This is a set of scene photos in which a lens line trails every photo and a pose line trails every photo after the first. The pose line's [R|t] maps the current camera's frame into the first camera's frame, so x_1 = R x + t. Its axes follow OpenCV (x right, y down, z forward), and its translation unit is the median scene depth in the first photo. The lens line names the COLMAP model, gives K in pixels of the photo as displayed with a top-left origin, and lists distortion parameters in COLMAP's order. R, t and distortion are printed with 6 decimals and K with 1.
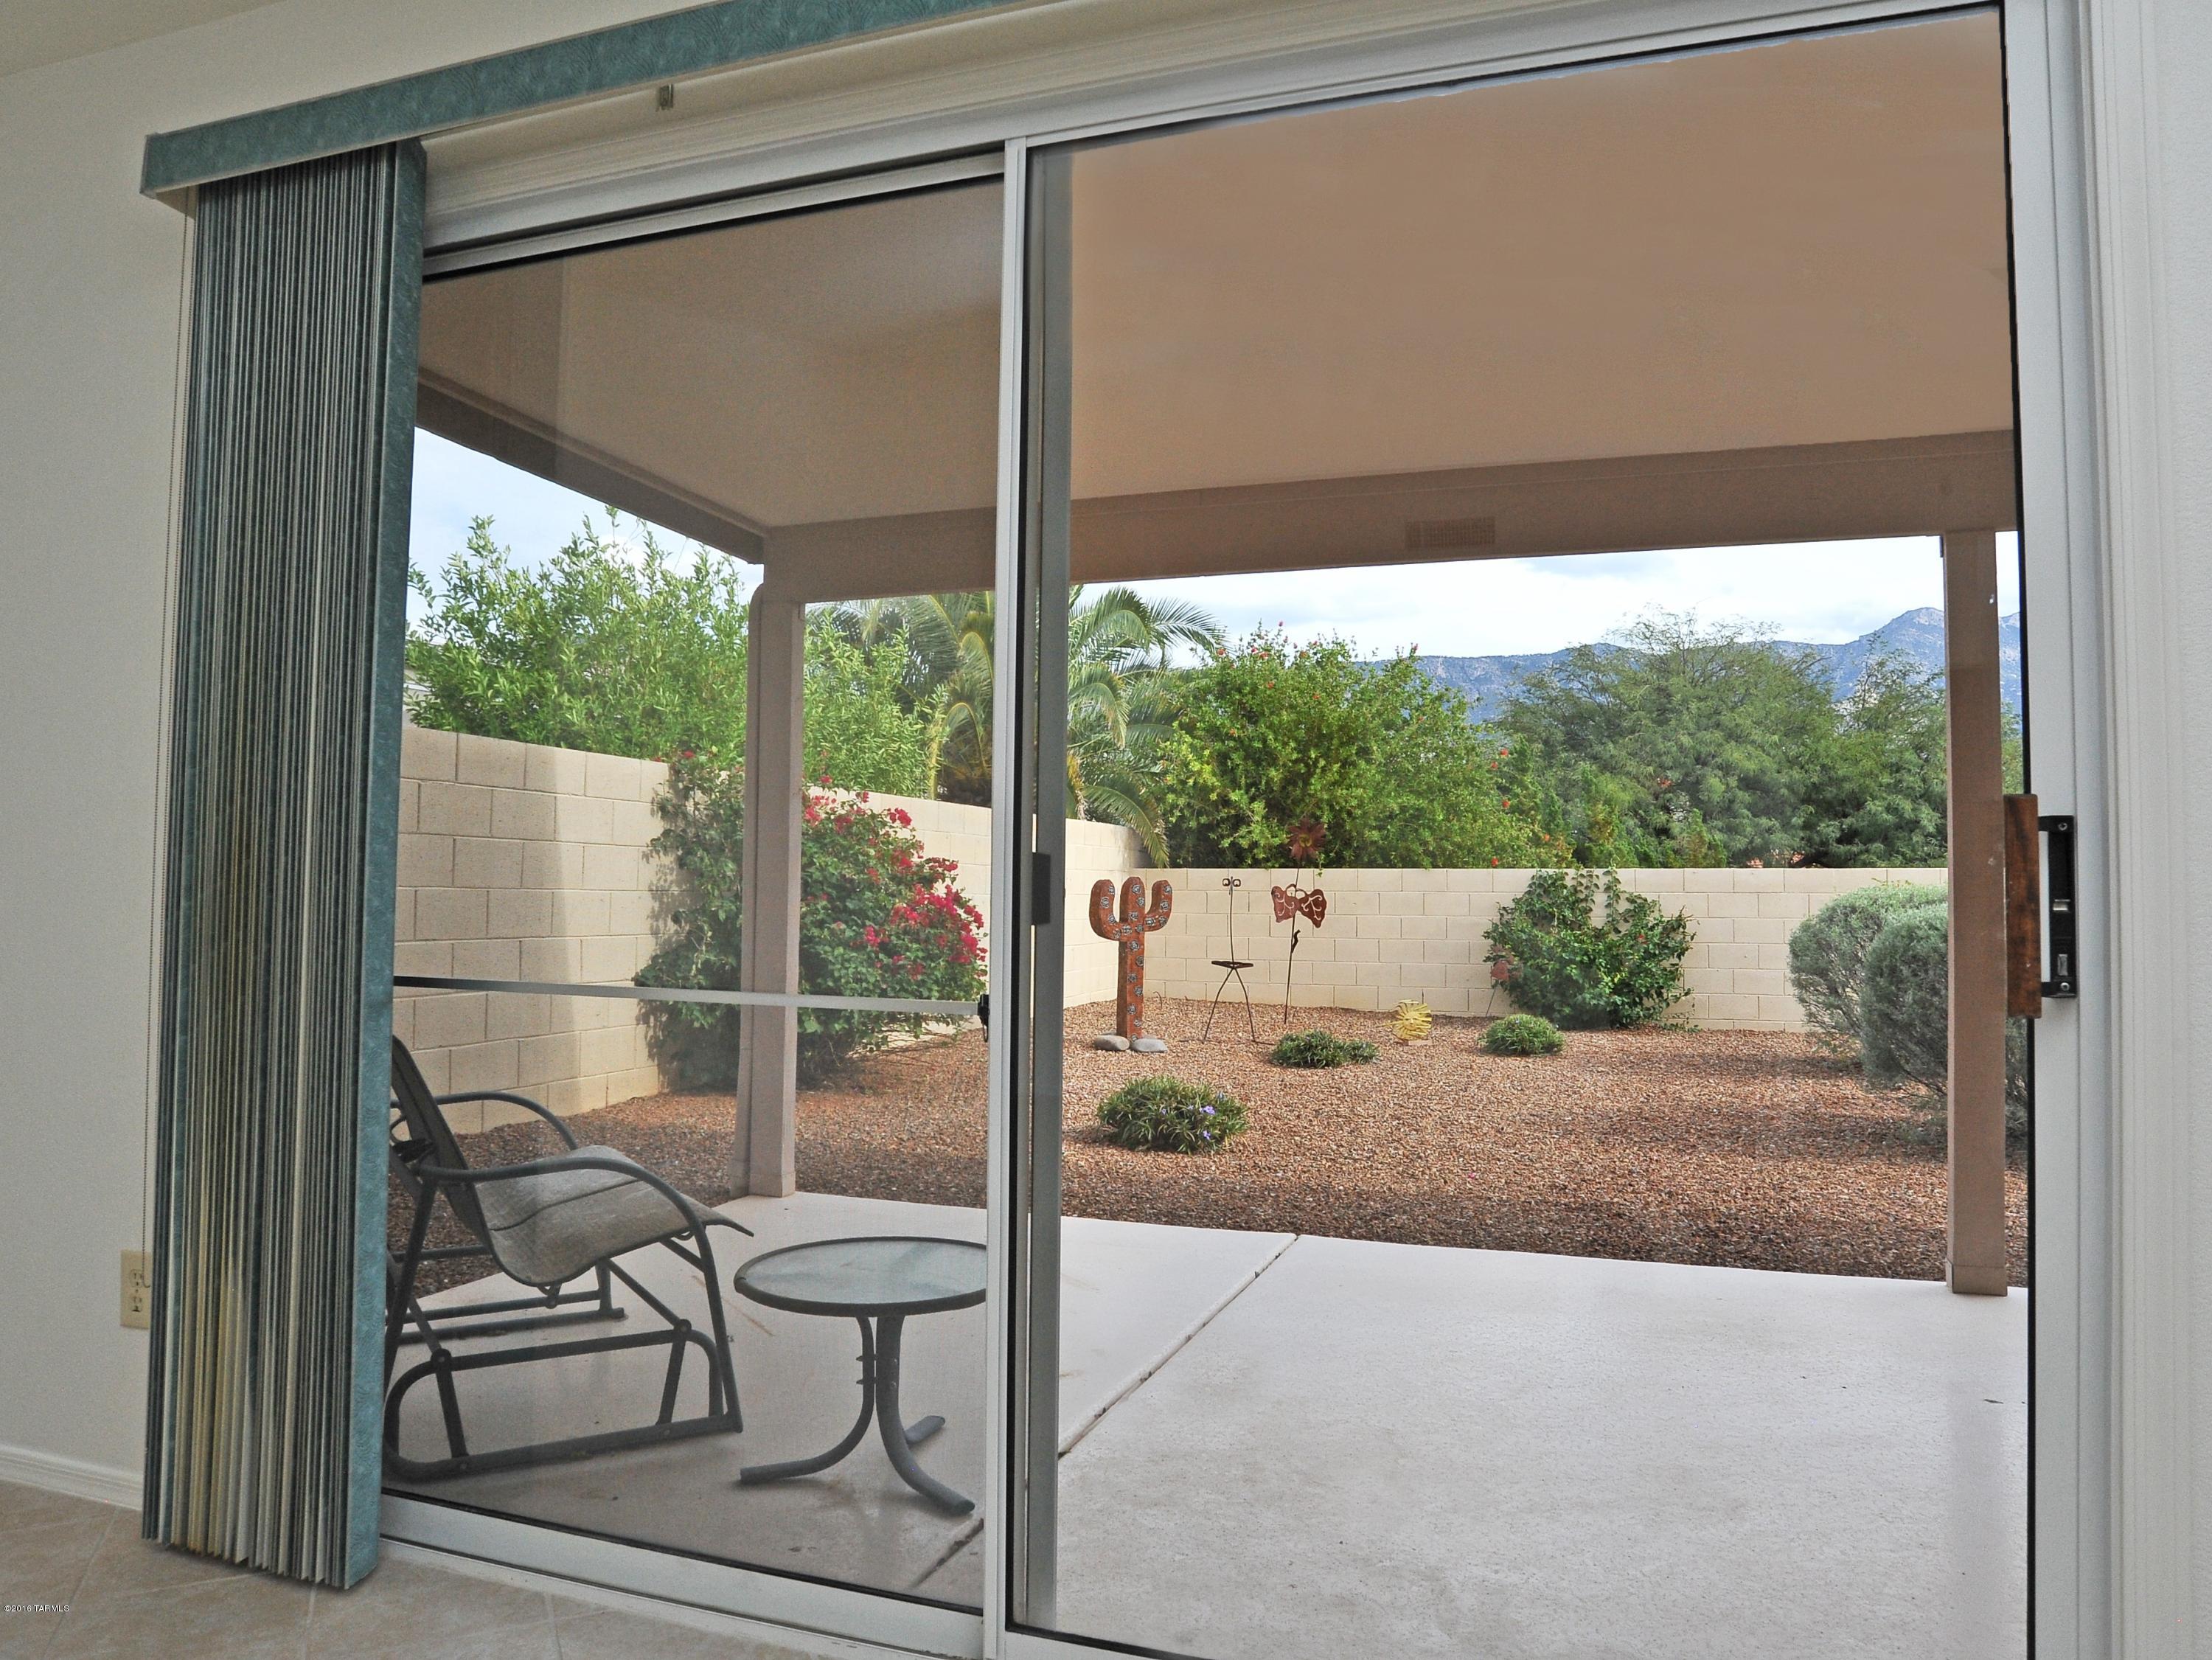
lens RADIAL K [[1358.6, 0, 1106.0], [0, 1358.6, 830.0], [0, 0, 1]] dist [-0.000963, 0.000003]
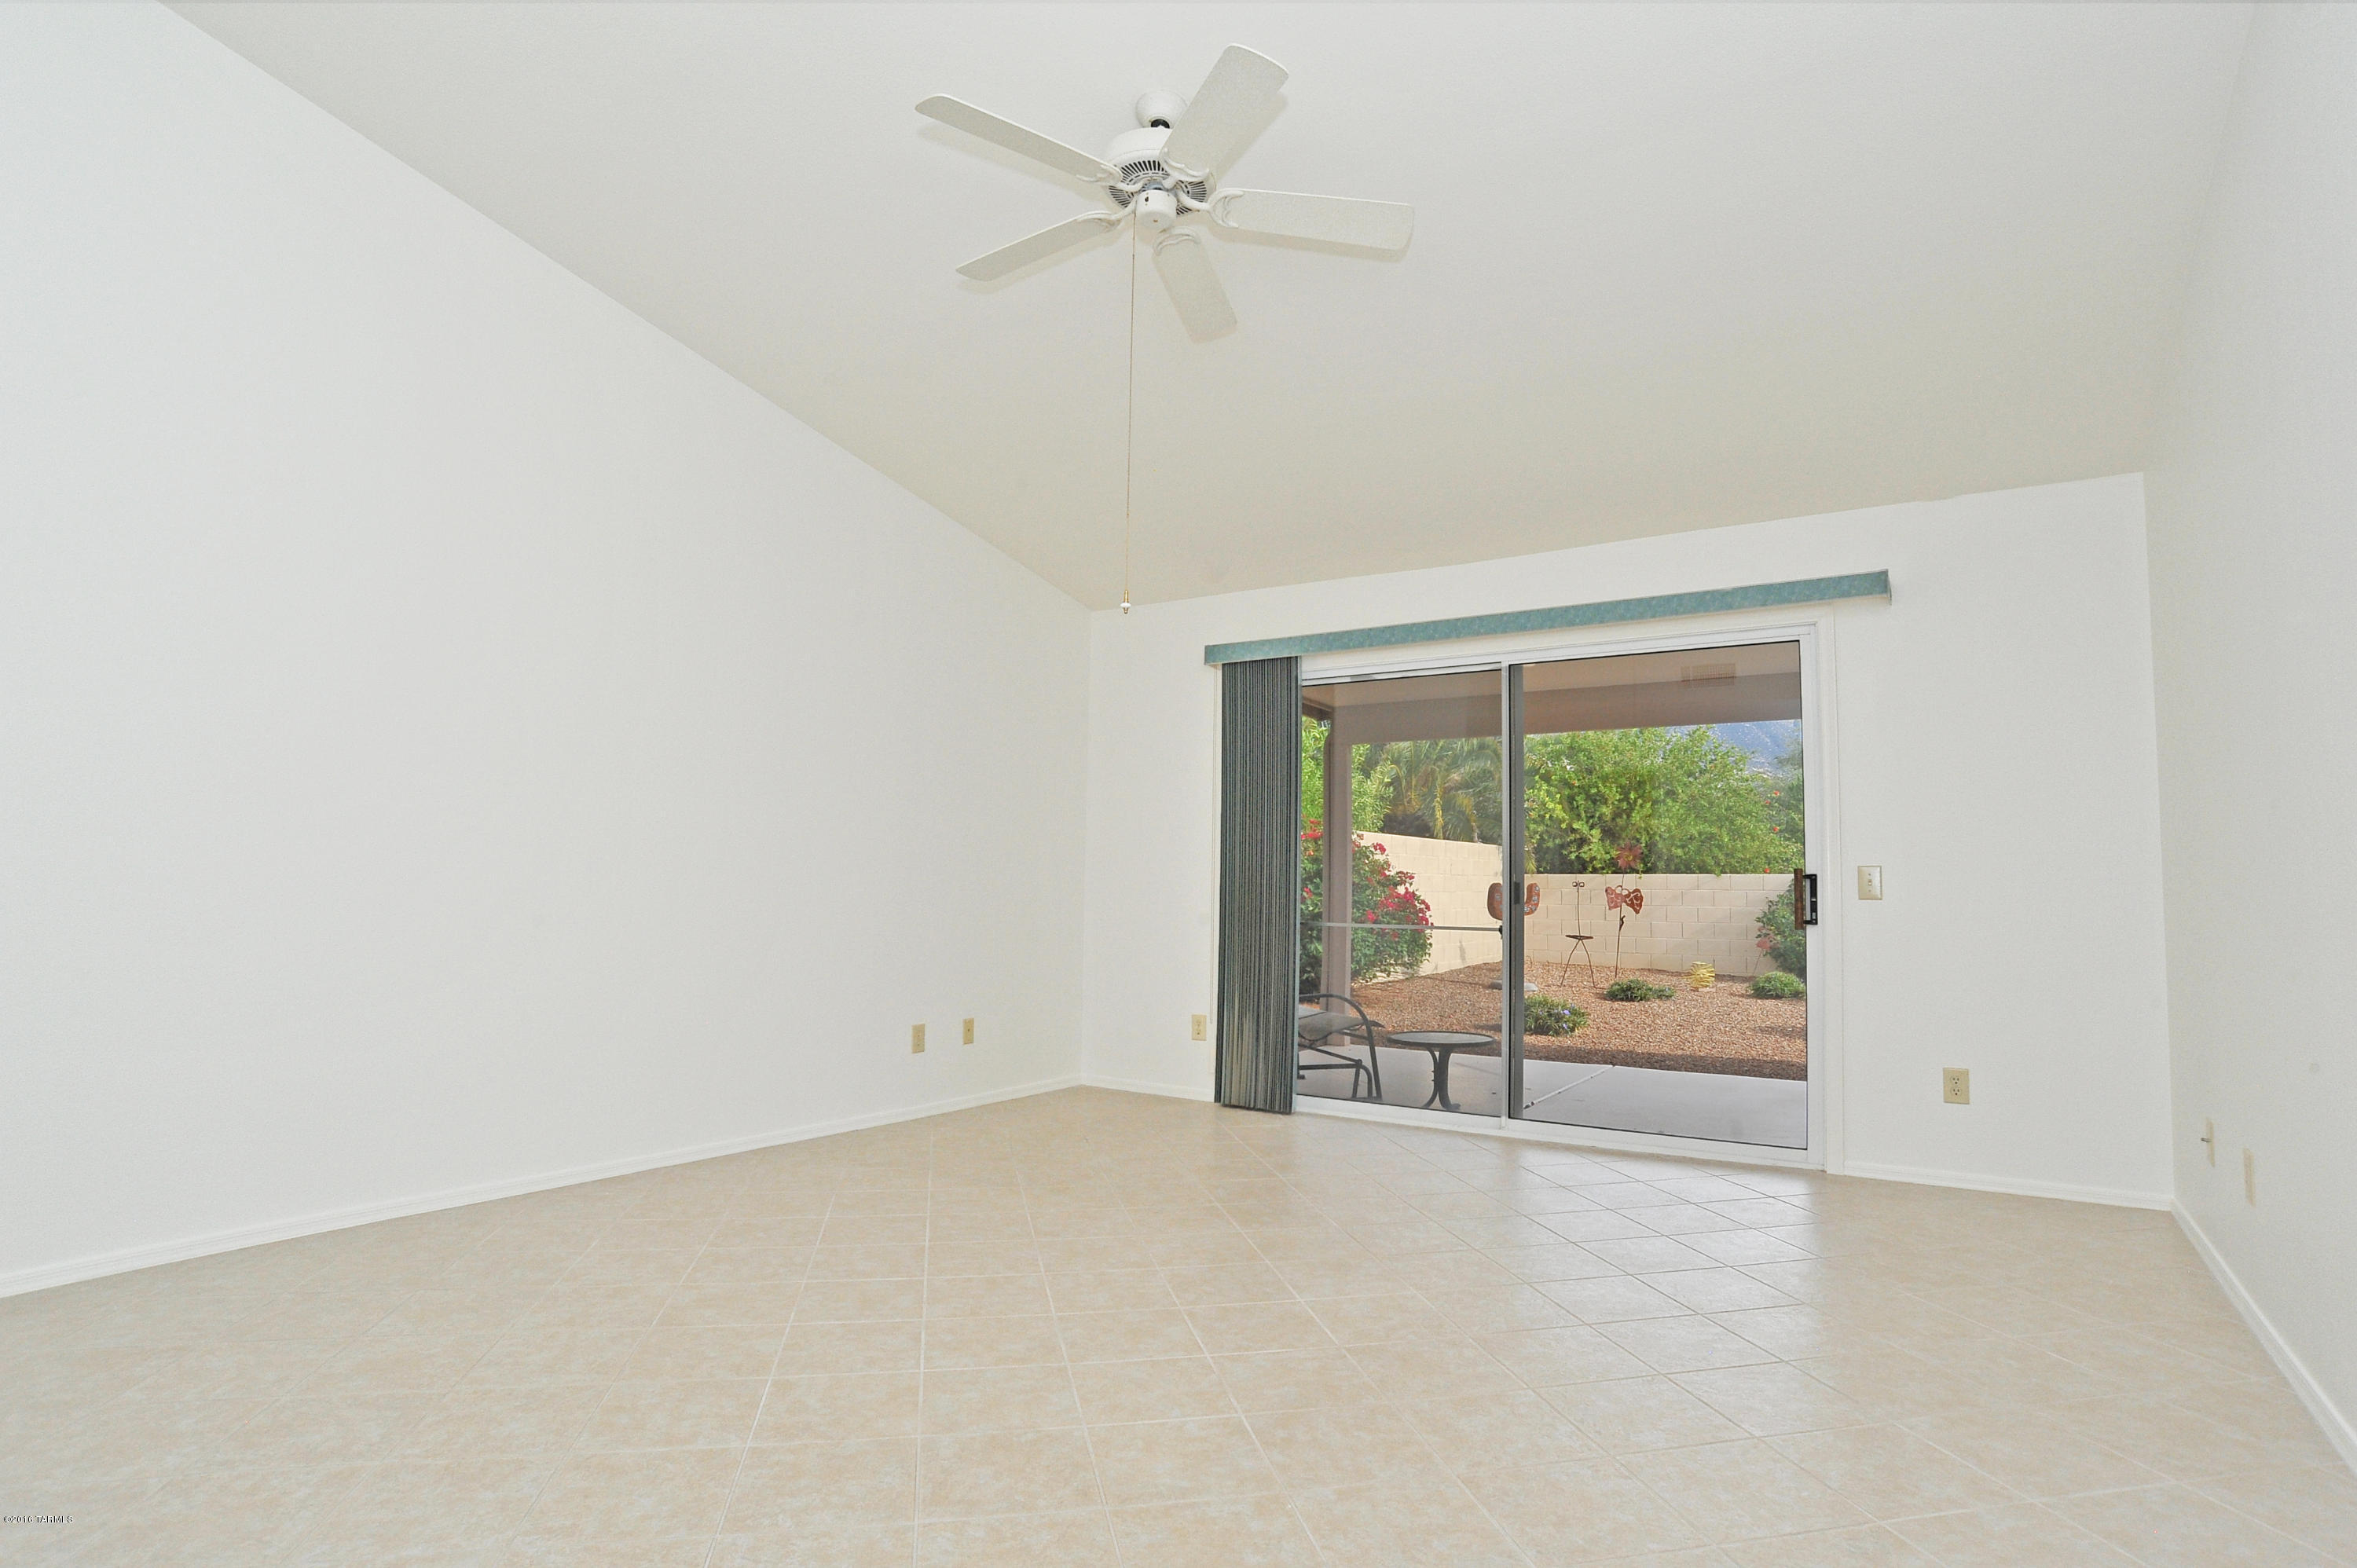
lens RADIAL K [[1175.7, 0, 1241.3], [0, 1175.7, 811.2], [0, 0, 1]] dist [-0.002544, -0.000230]
pose [[0.982631, -0.012094, -0.185175, -0.031547], [0.008483, 0.999758, -0.020283, -0.018877], [0.185376, 0.018360, 0.982496, -0.349065]]
